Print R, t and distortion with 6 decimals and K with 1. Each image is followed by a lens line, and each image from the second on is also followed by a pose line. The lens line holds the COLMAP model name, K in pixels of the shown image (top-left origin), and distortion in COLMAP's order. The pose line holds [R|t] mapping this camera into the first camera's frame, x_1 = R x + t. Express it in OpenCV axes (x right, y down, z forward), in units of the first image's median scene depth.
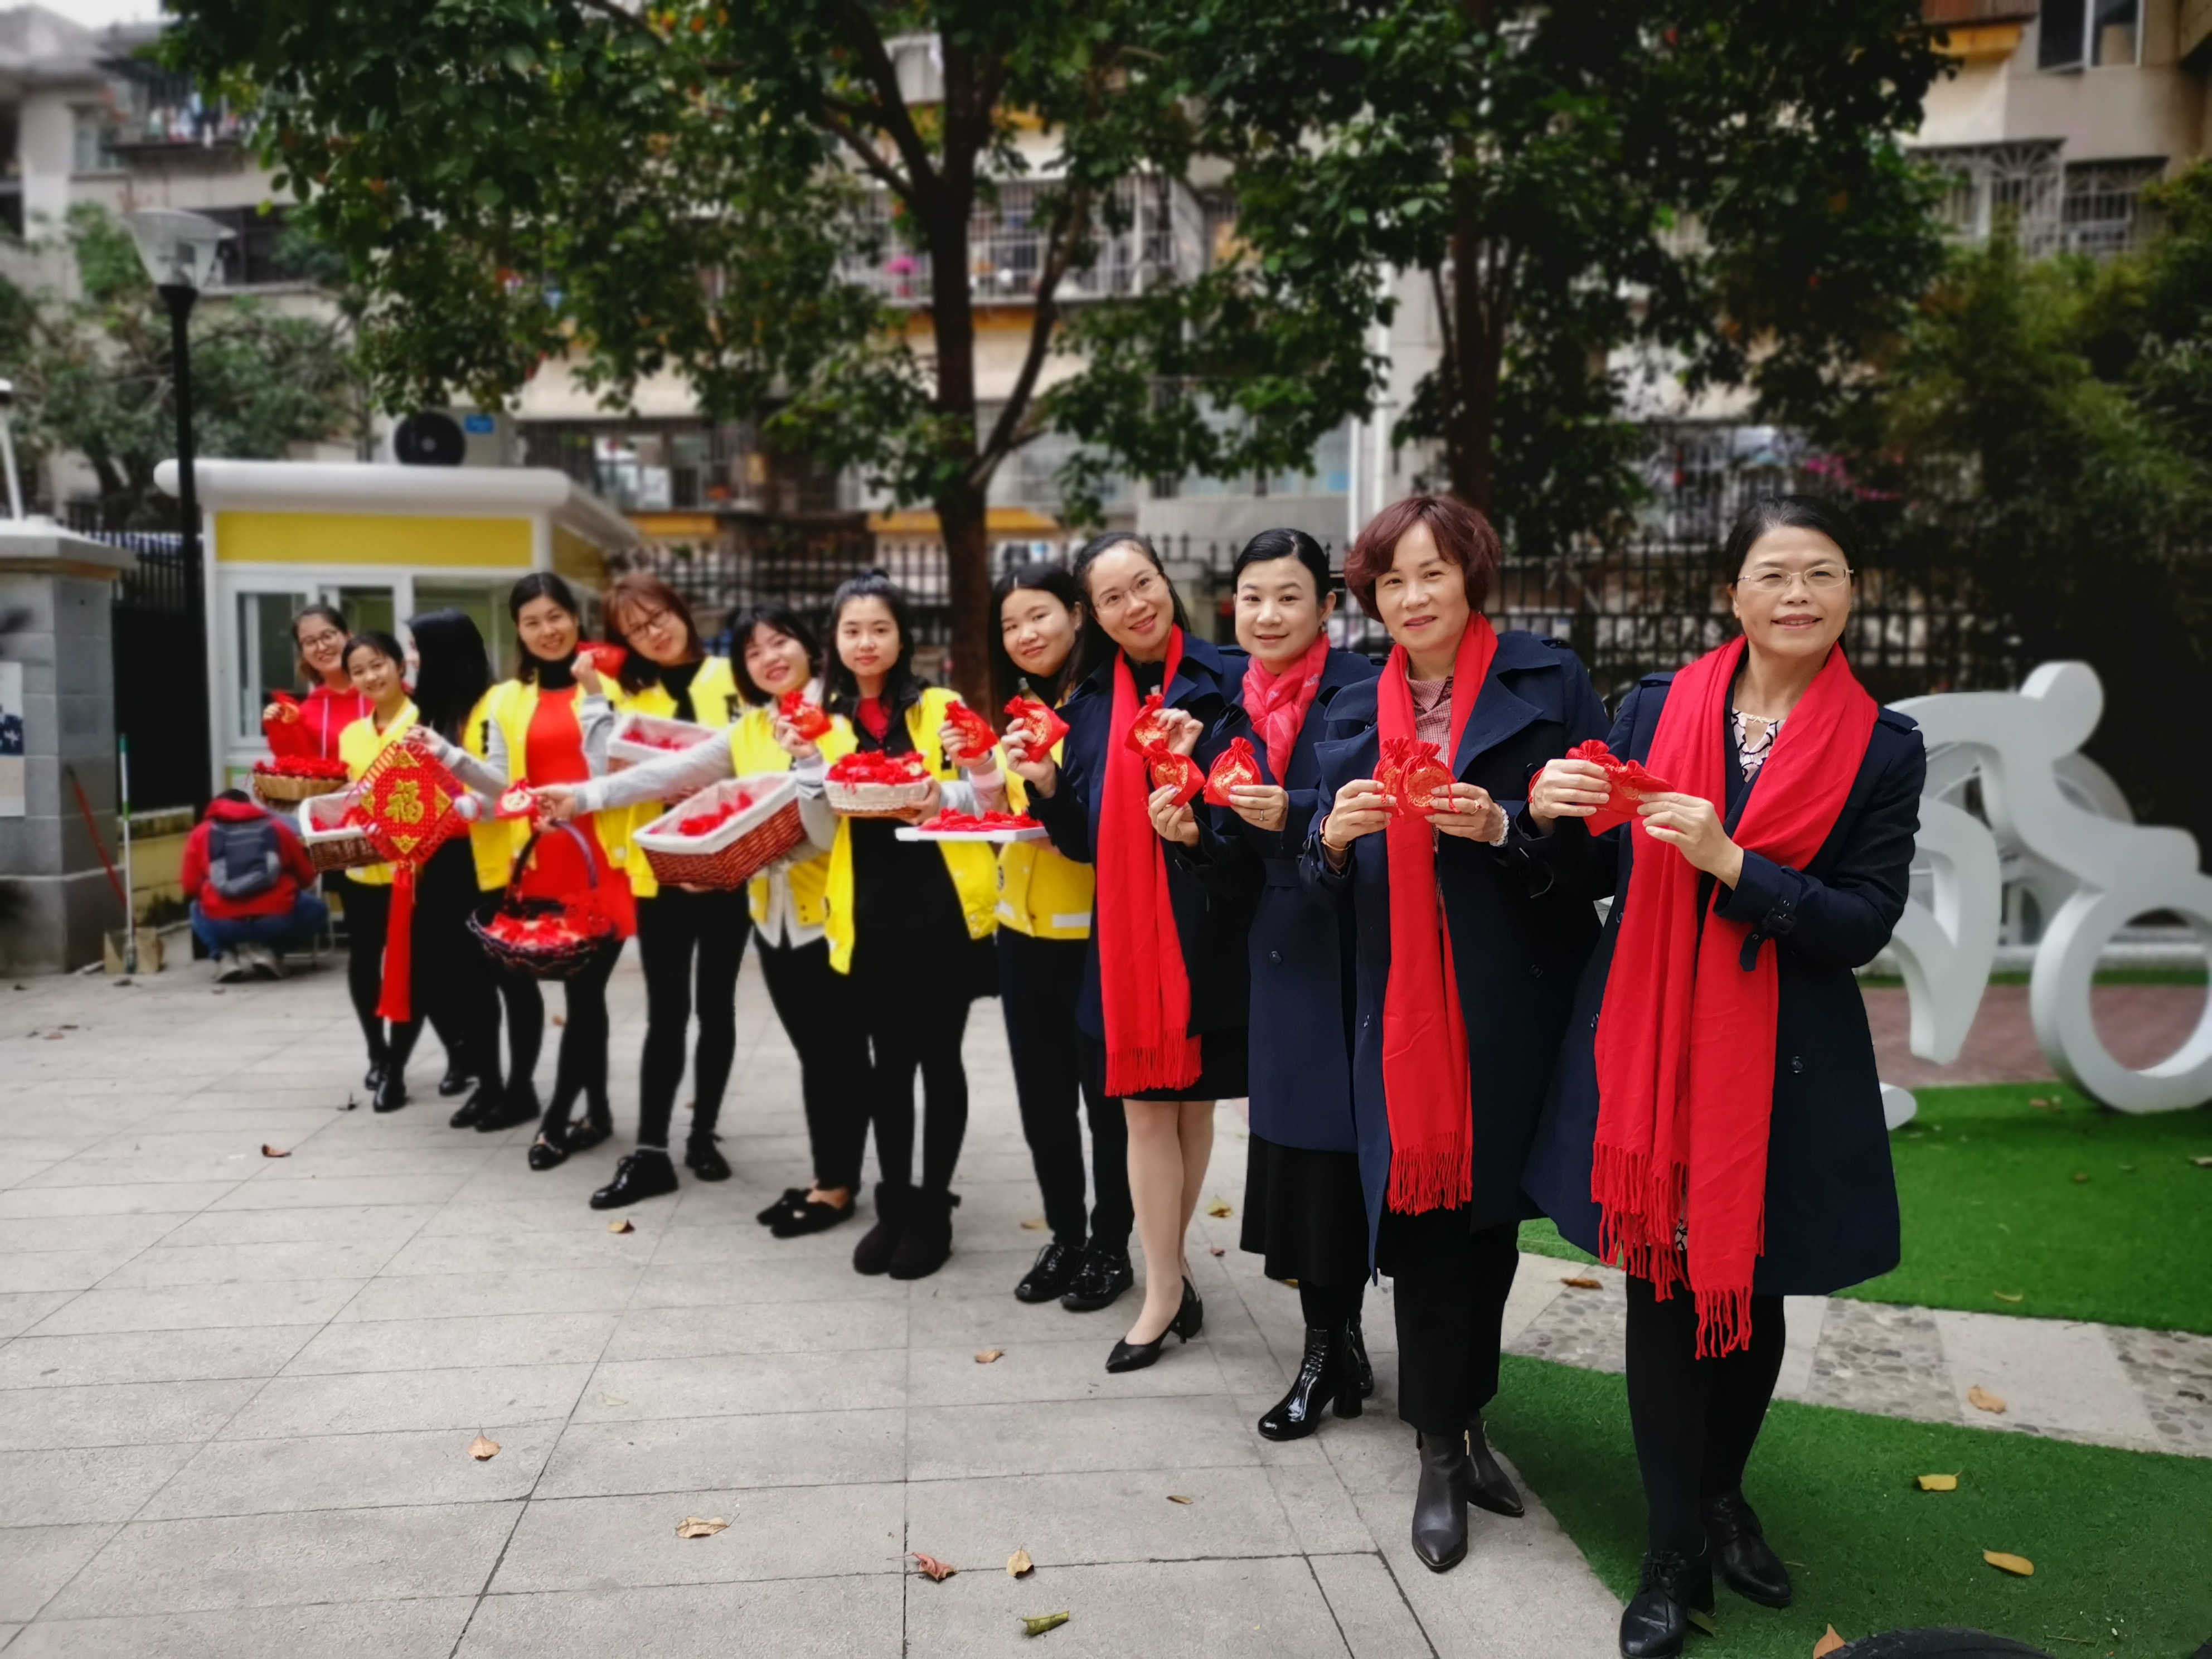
lens RADIAL K [[1705.9, 0, 1118.6], [0, 1705.9, 840.5], [0, 0, 1]] dist [0.025470, 0.008901]
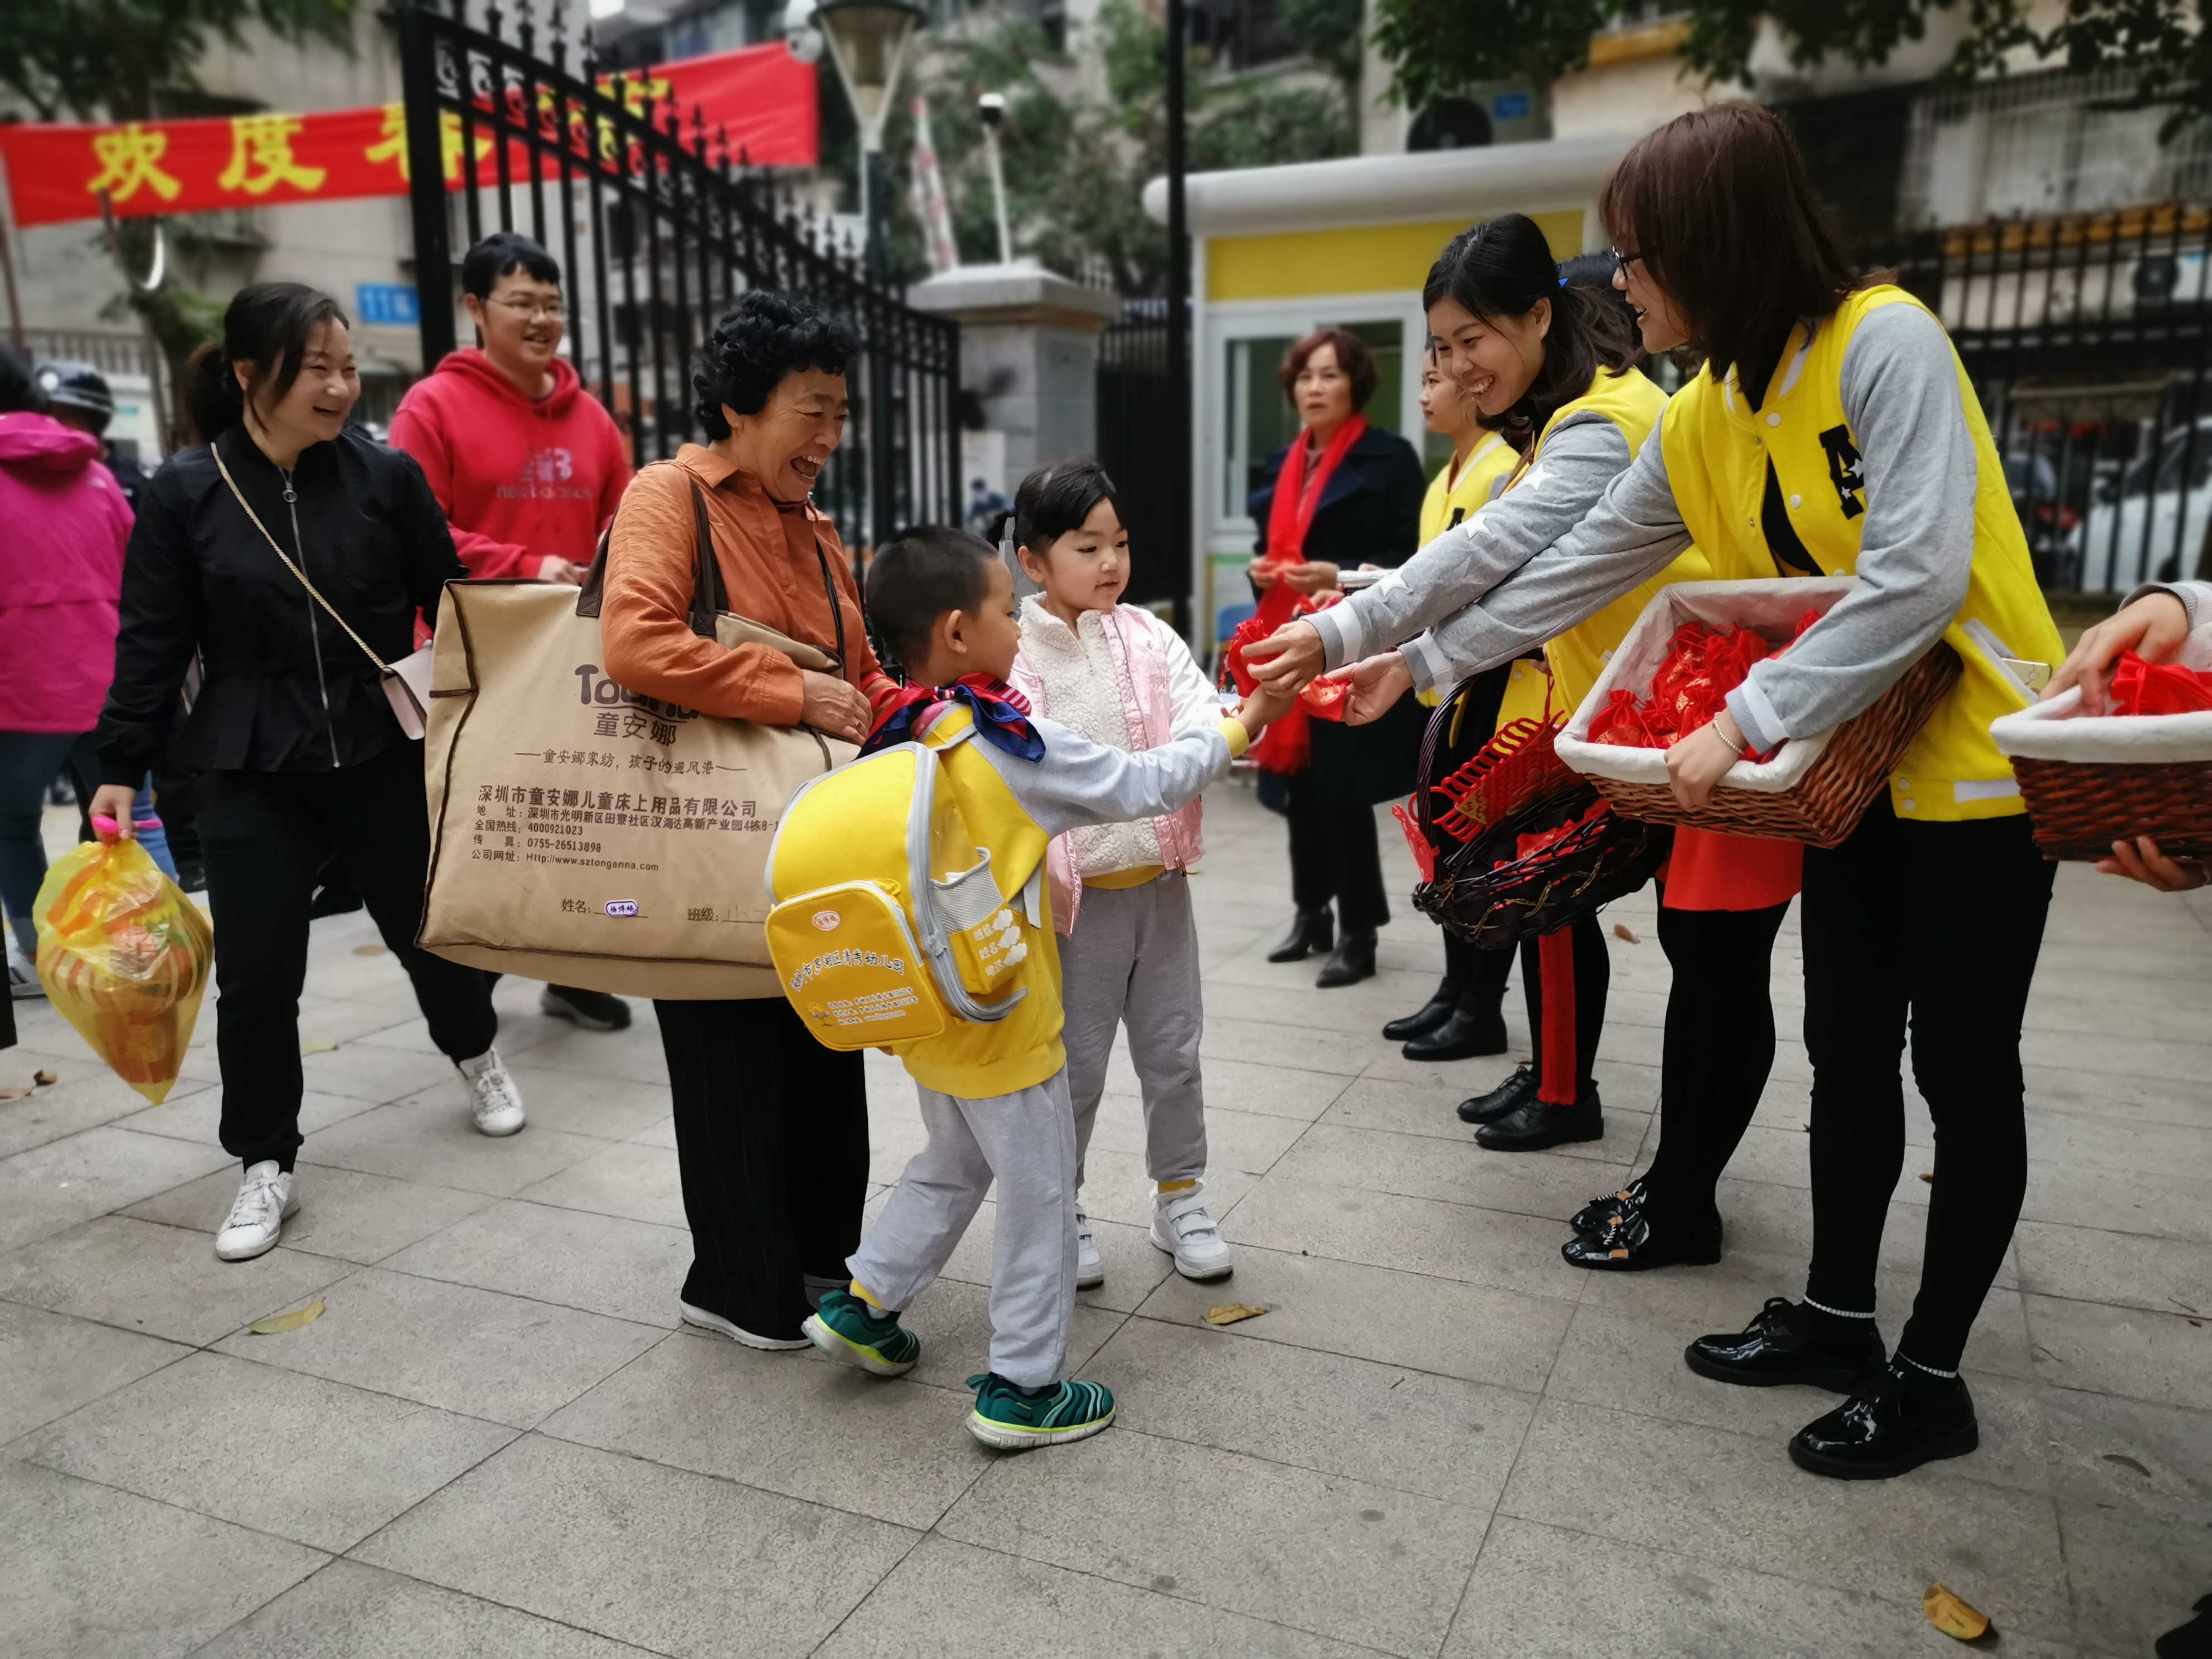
lens RADIAL K [[1705.9, 0, 1108.0], [0, 1705.9, 834.5], [0, 0, 1]] dist [0.025470, 0.008901]
pose [[0.857139, 0.080380, -0.508774, -0.117039], [-0.020377, 0.992267, 0.122435, -0.007259], [0.514681, -0.094577, 0.852149, 0.234396]]
